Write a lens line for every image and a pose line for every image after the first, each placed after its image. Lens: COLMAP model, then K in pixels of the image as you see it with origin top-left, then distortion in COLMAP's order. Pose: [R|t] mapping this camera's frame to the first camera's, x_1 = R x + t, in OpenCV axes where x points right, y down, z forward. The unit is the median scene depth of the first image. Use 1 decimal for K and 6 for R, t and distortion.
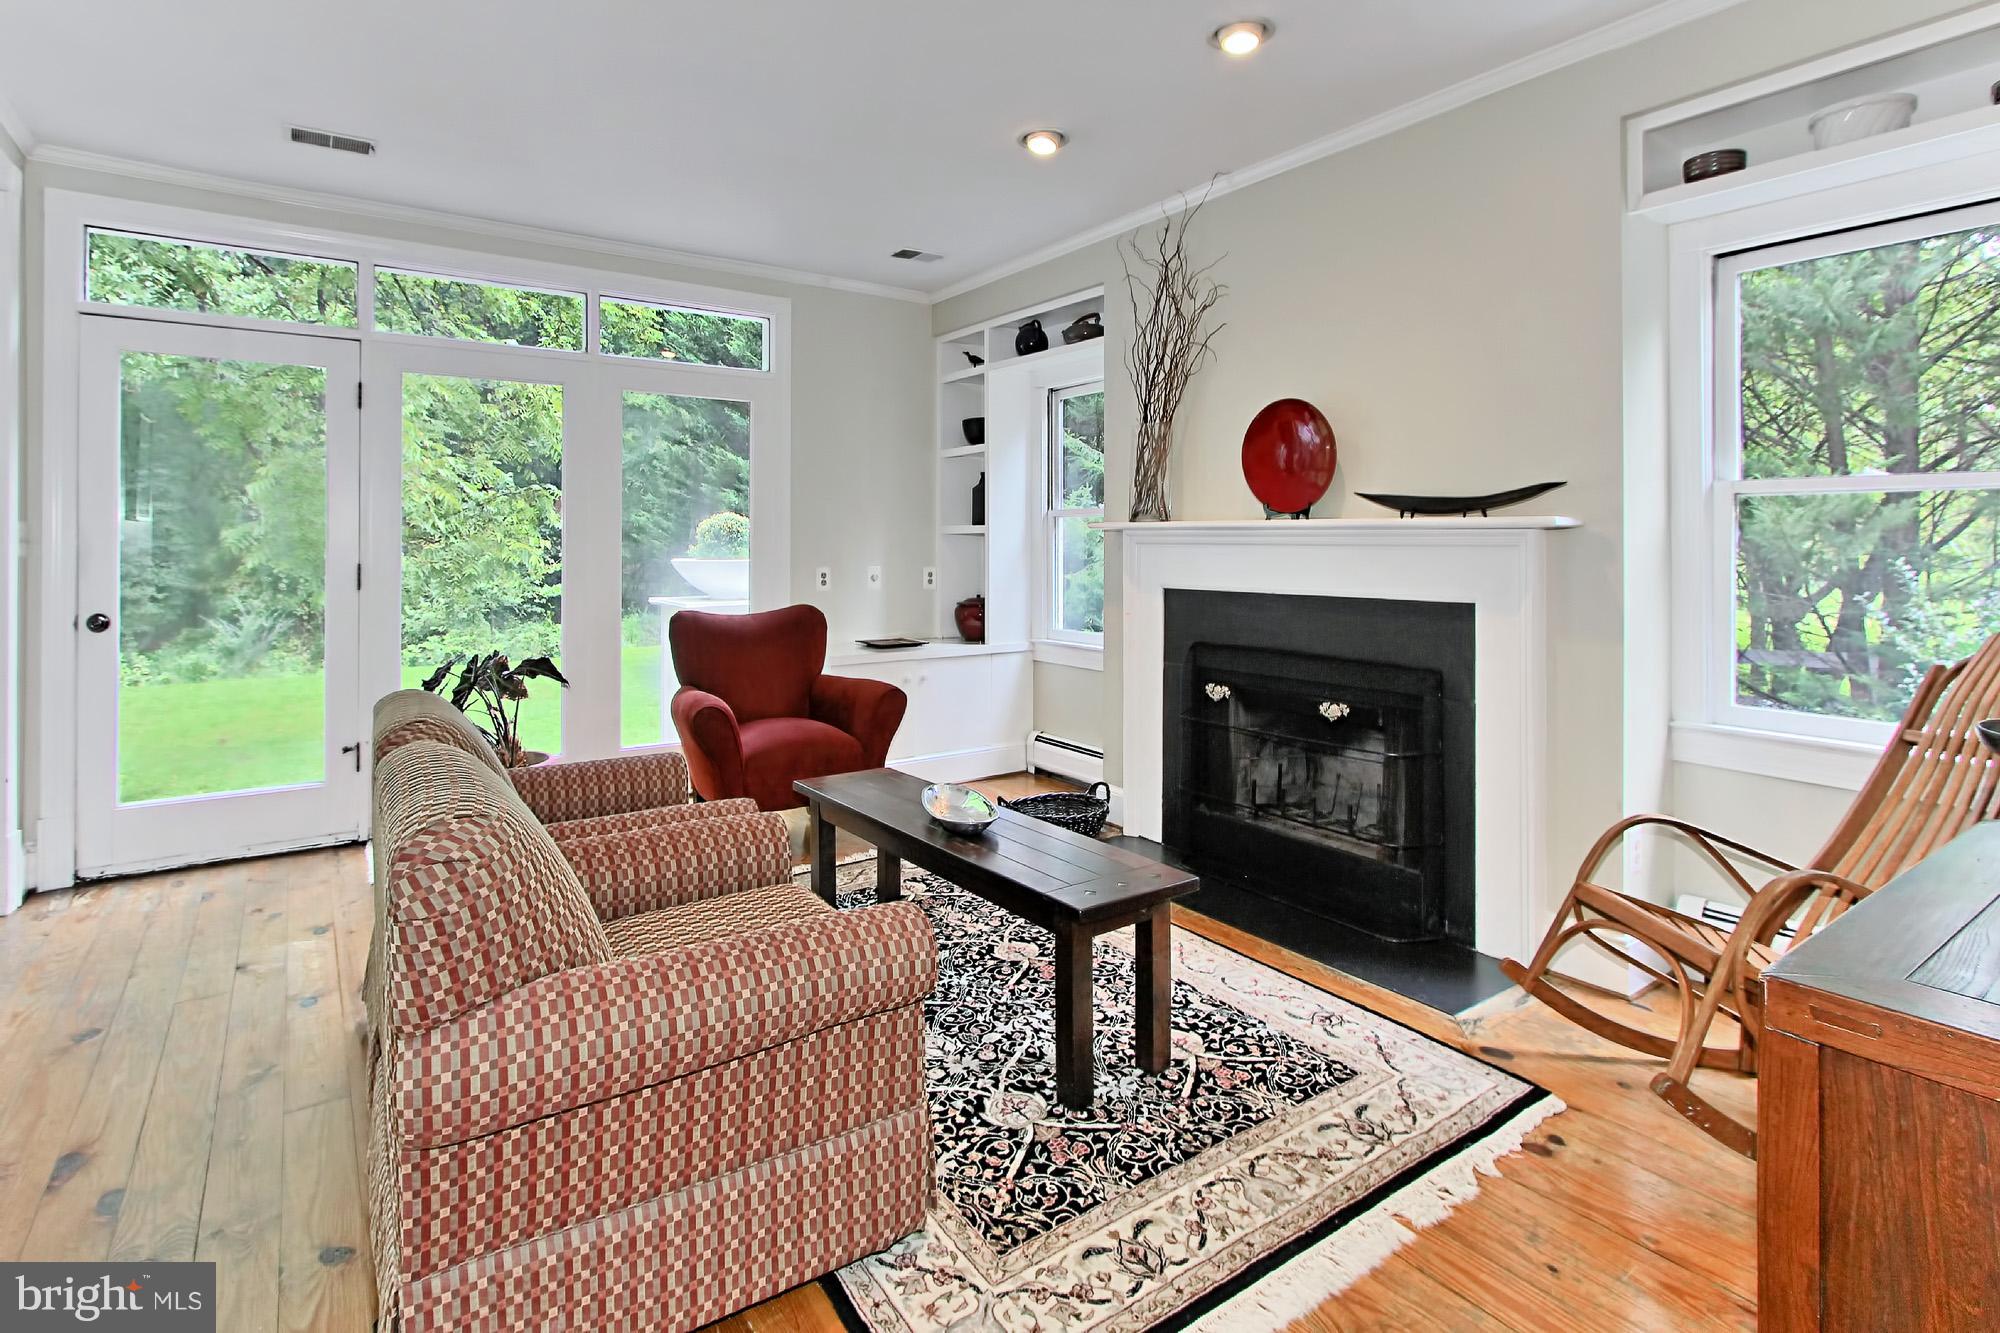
lens RADIAL K [[970.7, 0, 914.9], [0, 970.7, 555.4], [0, 0, 1]] dist [0.000838, 0.000766]
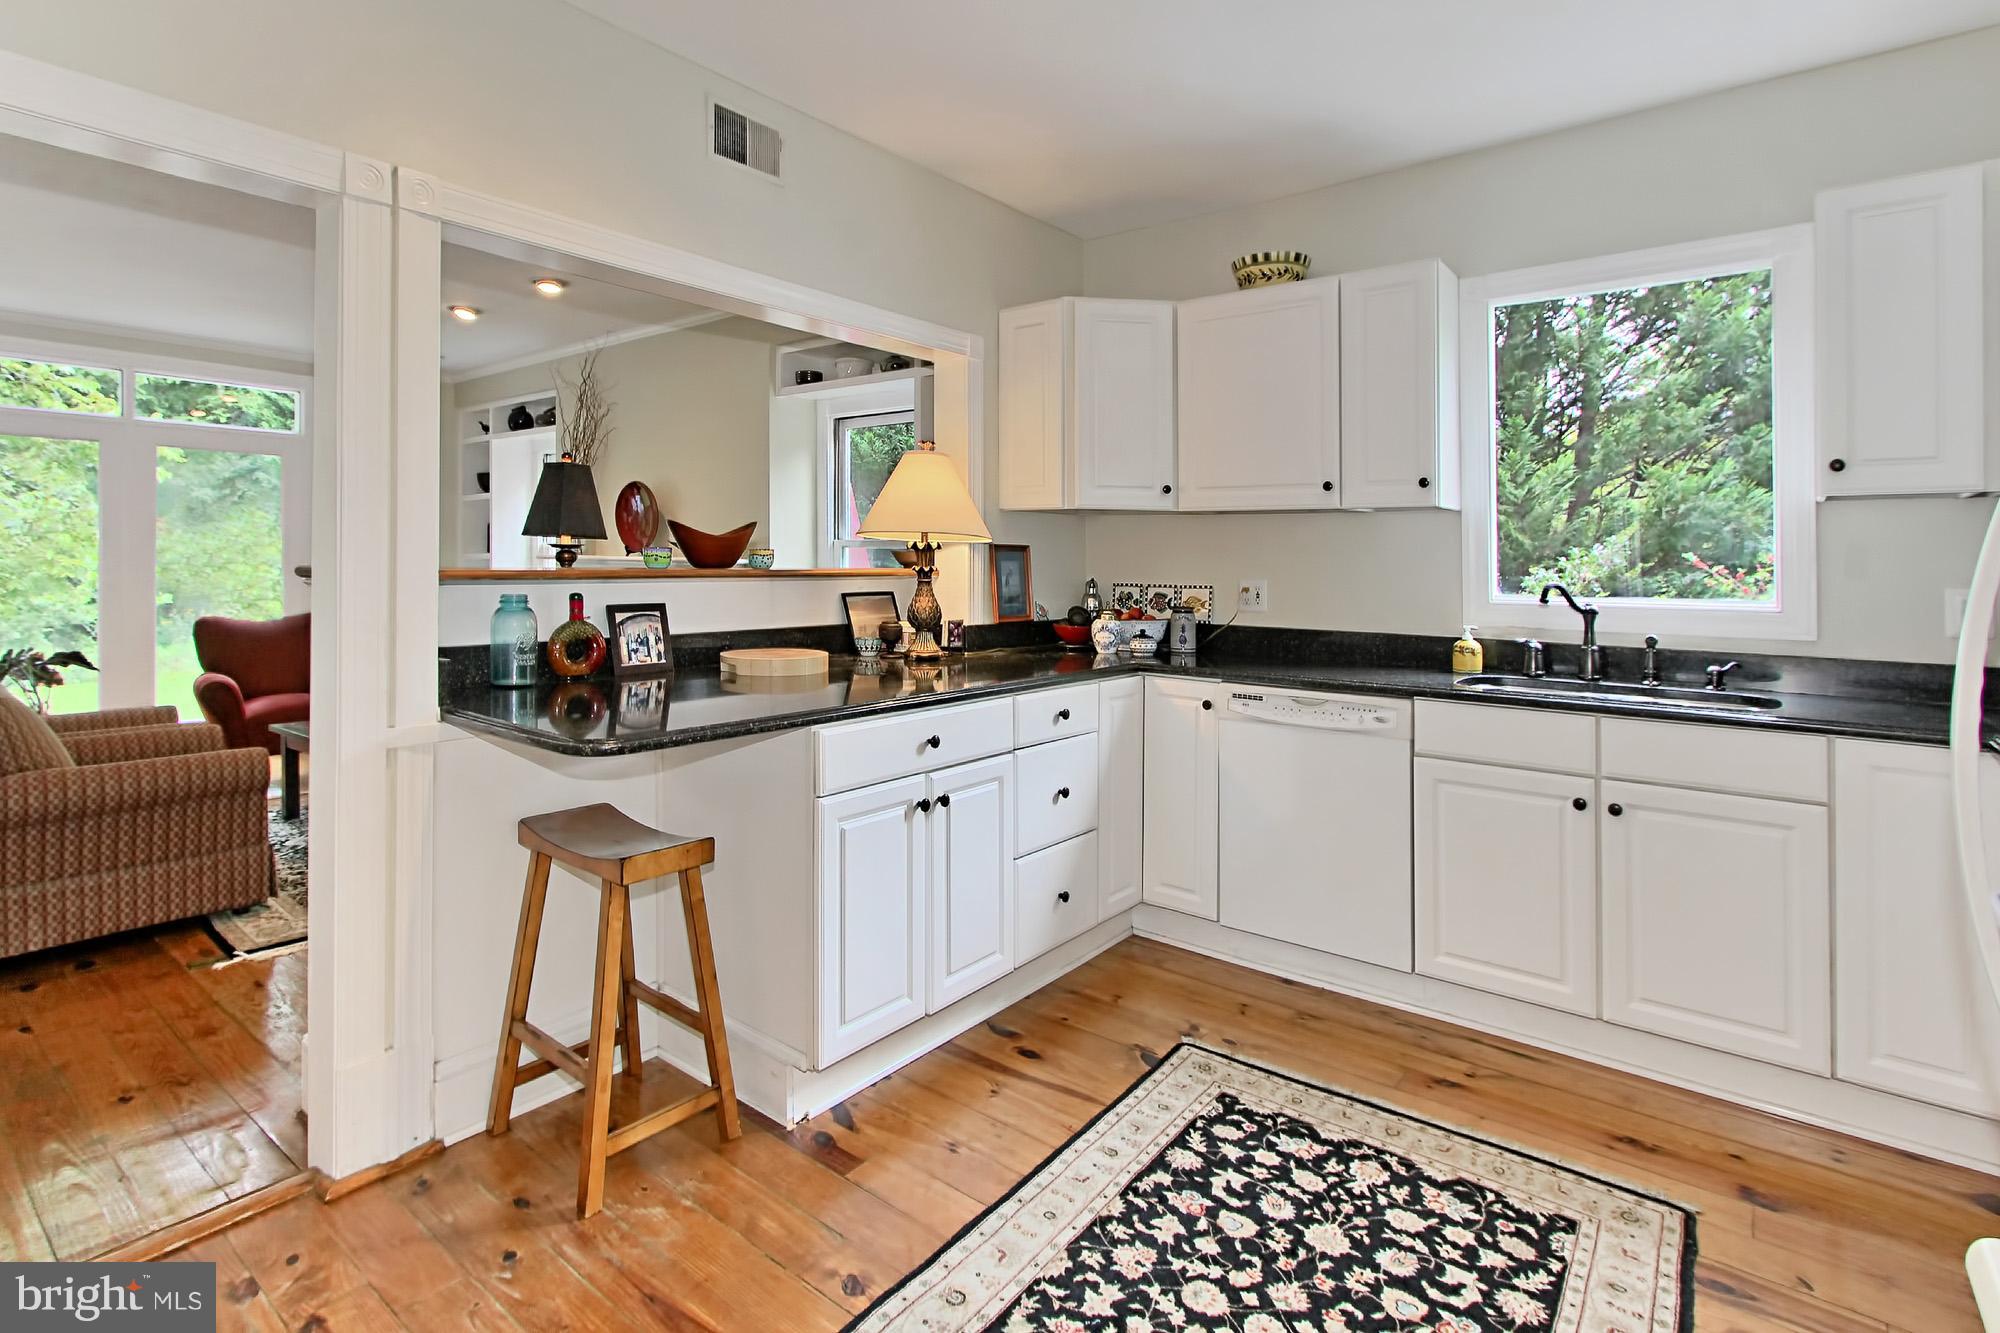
lens RADIAL K [[970.7, 0, 914.9], [0, 970.7, 555.4], [0, 0, 1]] dist [0.000838, 0.000766]
pose [[0.952540, 0.011596, 0.304191, 0.293541], [-0.006970, 0.999843, -0.016291, -0.012054], [-0.304332, 0.013398, 0.952472, -0.592615]]
